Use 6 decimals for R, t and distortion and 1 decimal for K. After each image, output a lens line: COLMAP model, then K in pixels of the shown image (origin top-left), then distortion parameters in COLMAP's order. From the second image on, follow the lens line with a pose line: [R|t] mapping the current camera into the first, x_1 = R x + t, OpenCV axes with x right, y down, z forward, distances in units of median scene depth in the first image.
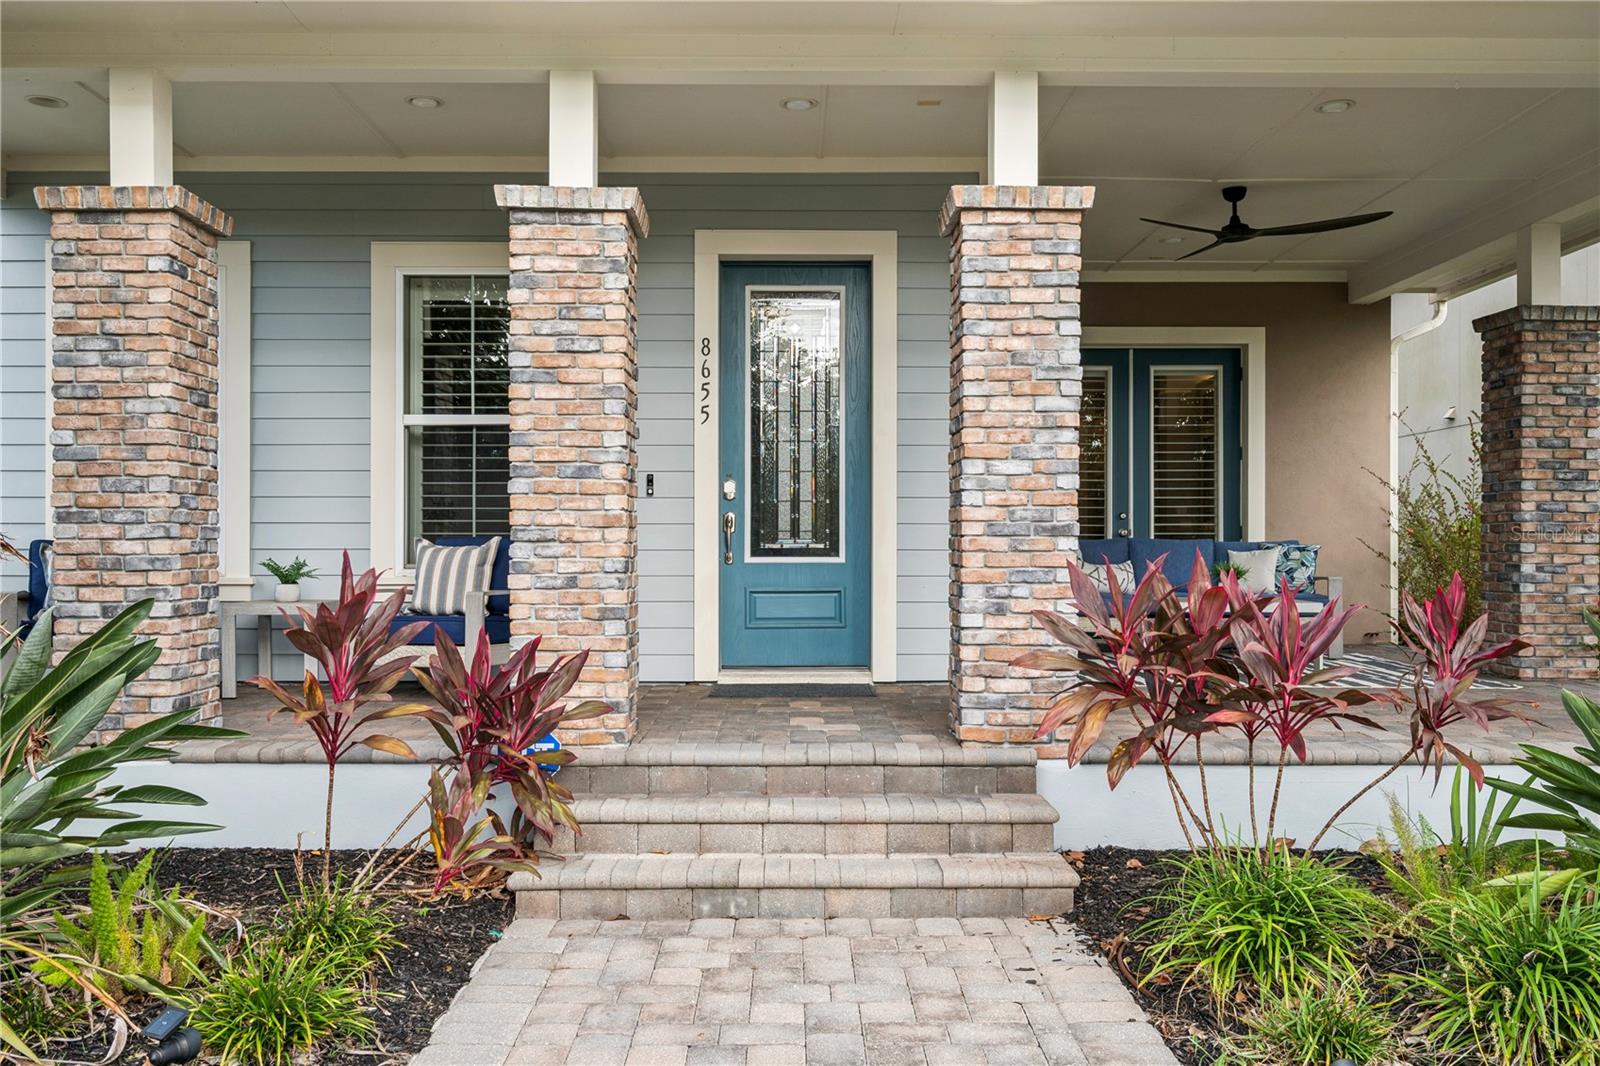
lens RADIAL K [[1466.6, 0, 795.9], [0, 1466.6, 537.4], [0, 0, 1]] dist [0.012438, 0.002658]
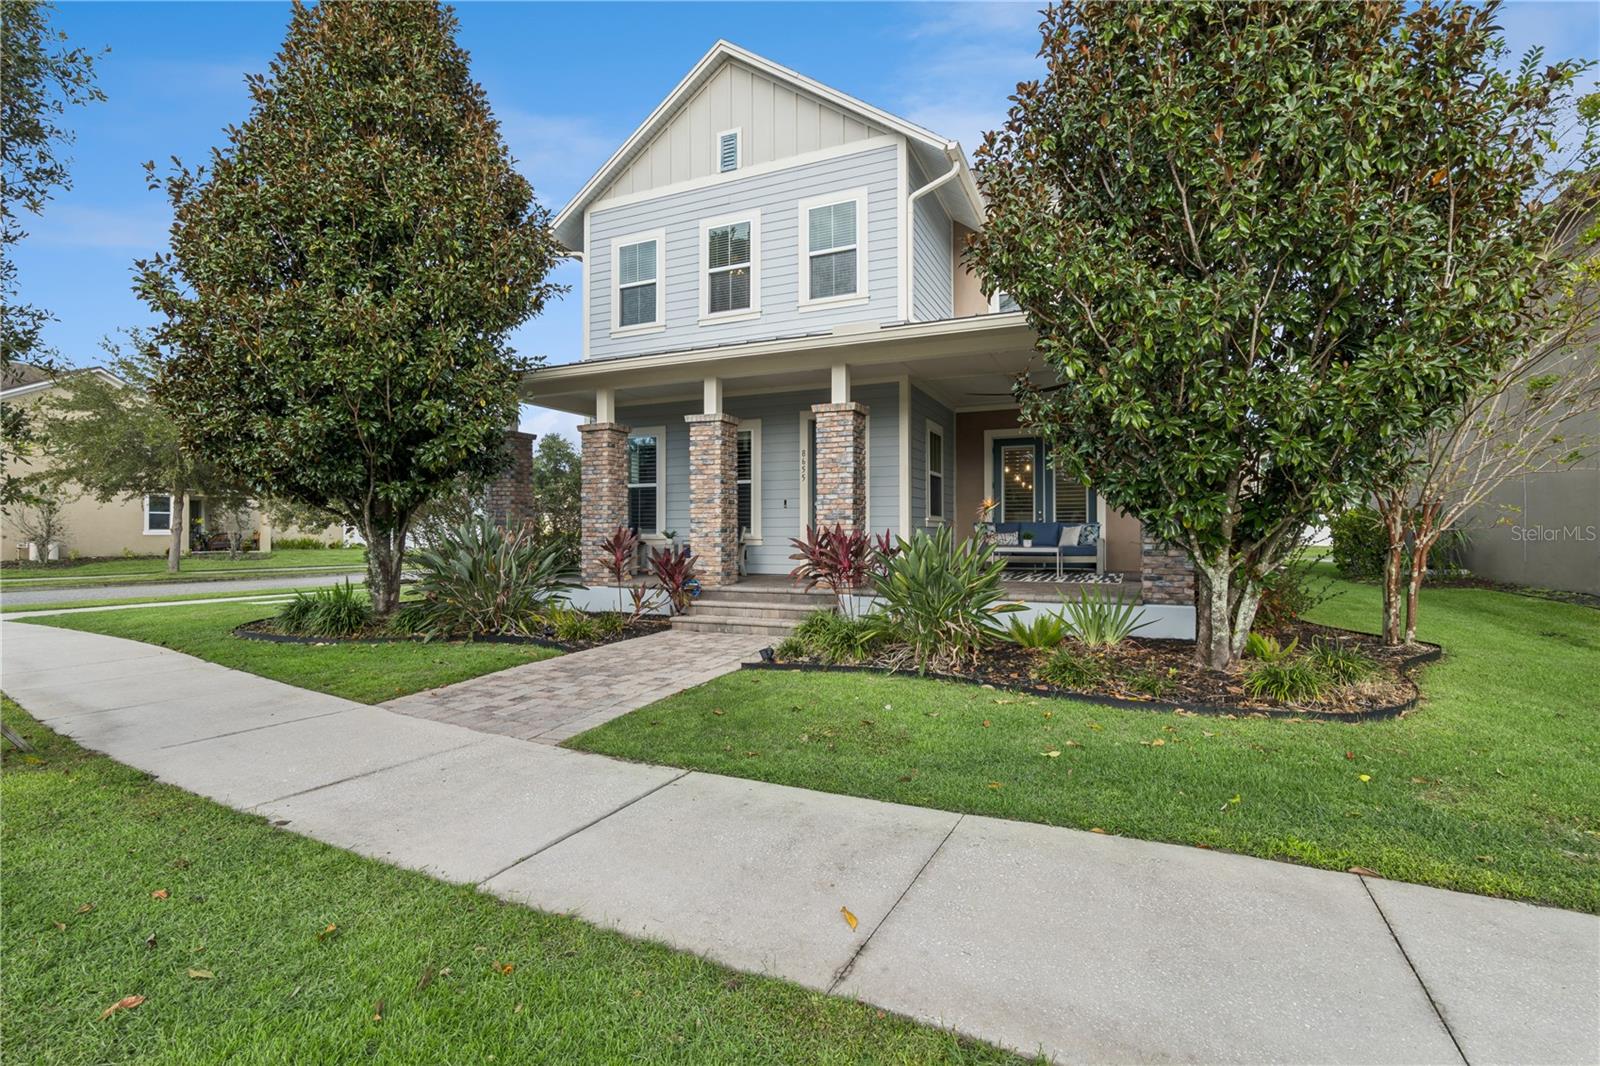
lens RADIAL K [[740.7, 0, 806.9], [0, 740.7, 529.9], [0, 0, 1]] dist [0.001145, 0.000562]
pose [[0.913789, -0.006930, -0.406131, 0.719958], [0.008231, 0.999965, 0.001456, 0.018056], [0.406107, -0.004674, 0.913814, -0.416478]]
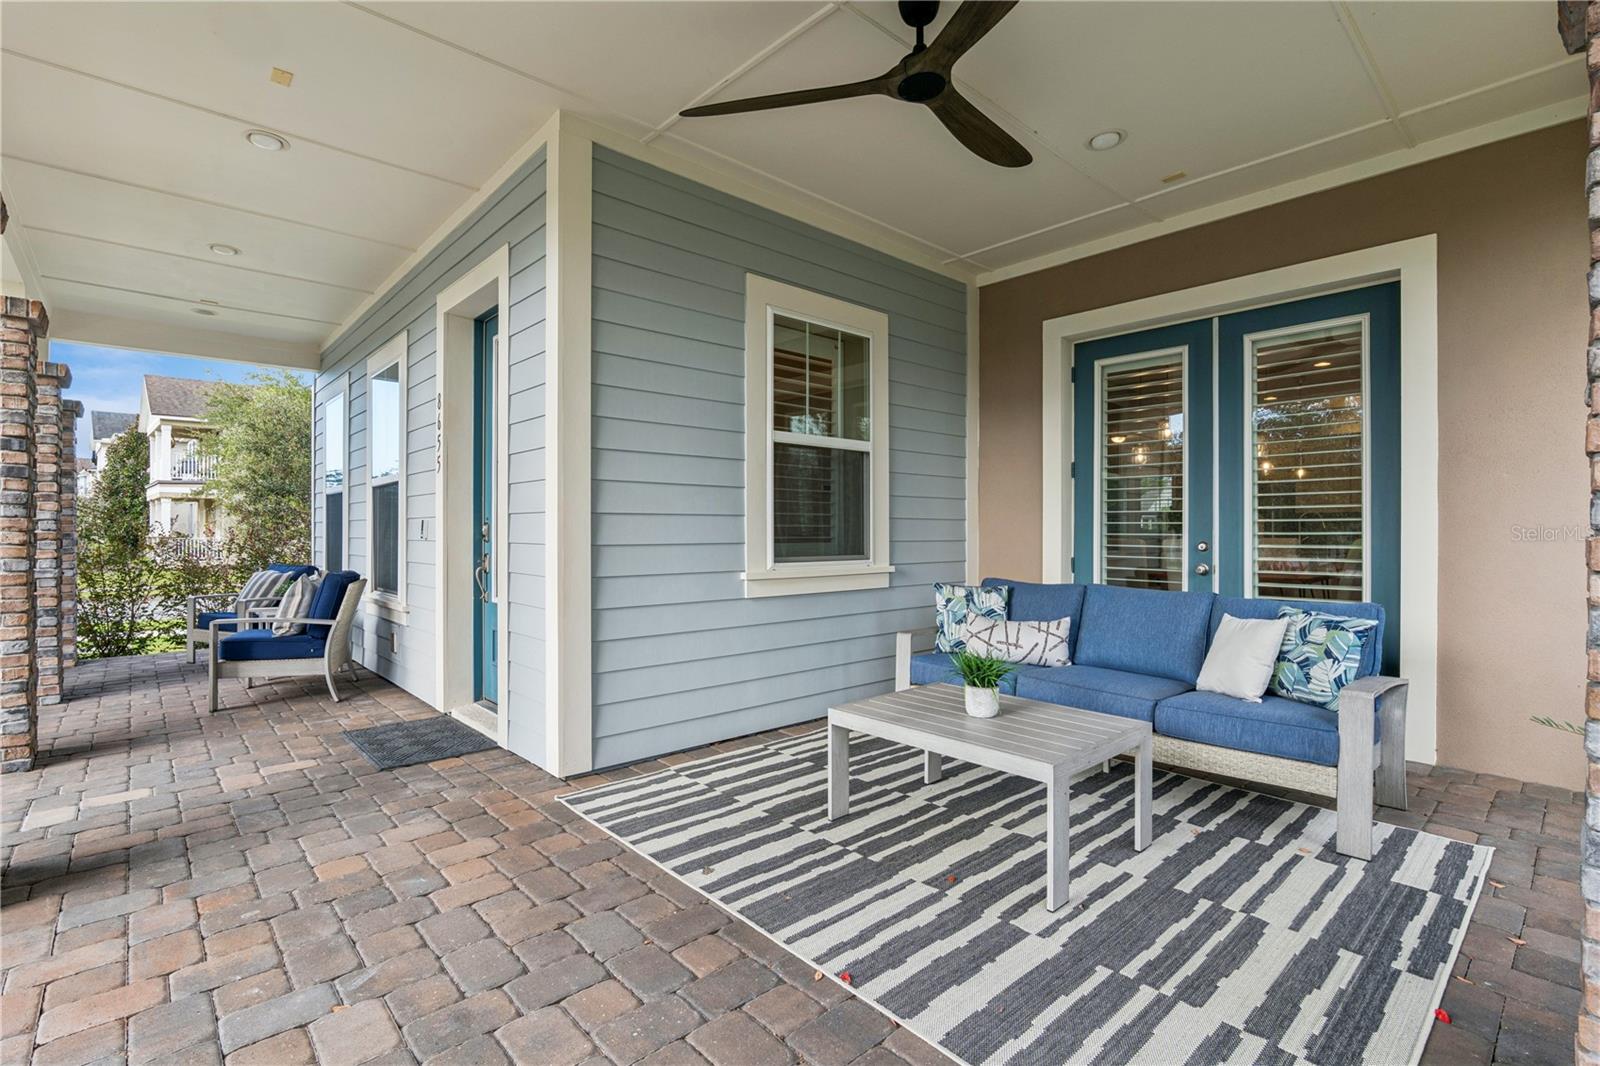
lens RADIAL K [[740.7, 0, 801.3], [0, 740.7, 531.3], [0, 0, 1]] dist [0.001145, 0.000562]
pose [[0.670554, -0.002742, -0.741856, 0.736734], [0.005641, 0.999983, 0.001403, -0.048075], [0.741839, -0.005125, 0.670558, 1.208672]]
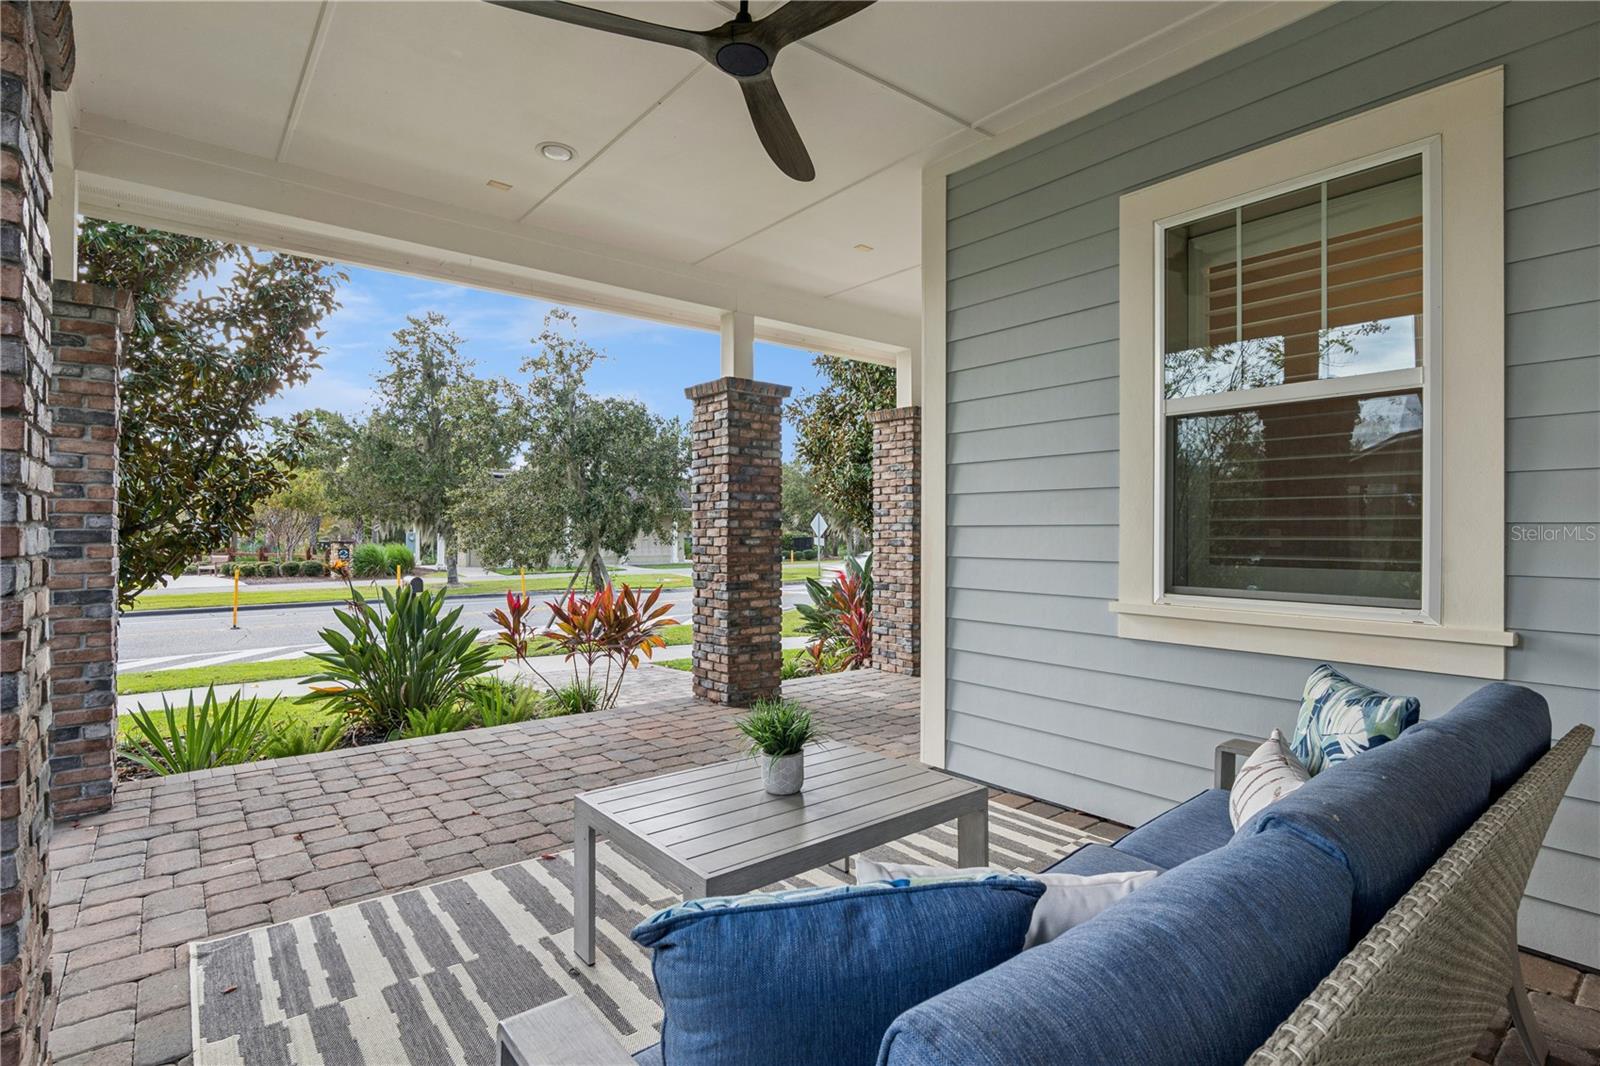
lens RADIAL K [[776.7, 0, 804.5], [0, 776.7, 533.1], [0, 0, 1]] dist [-0.006364, 0.000265]
pose [[-0.774553, -0.011665, -0.632401, 0.693288], [-0.005425, 0.999916, -0.011800, -0.049426], [0.632486, -0.005710, -0.774551, 1.925793]]
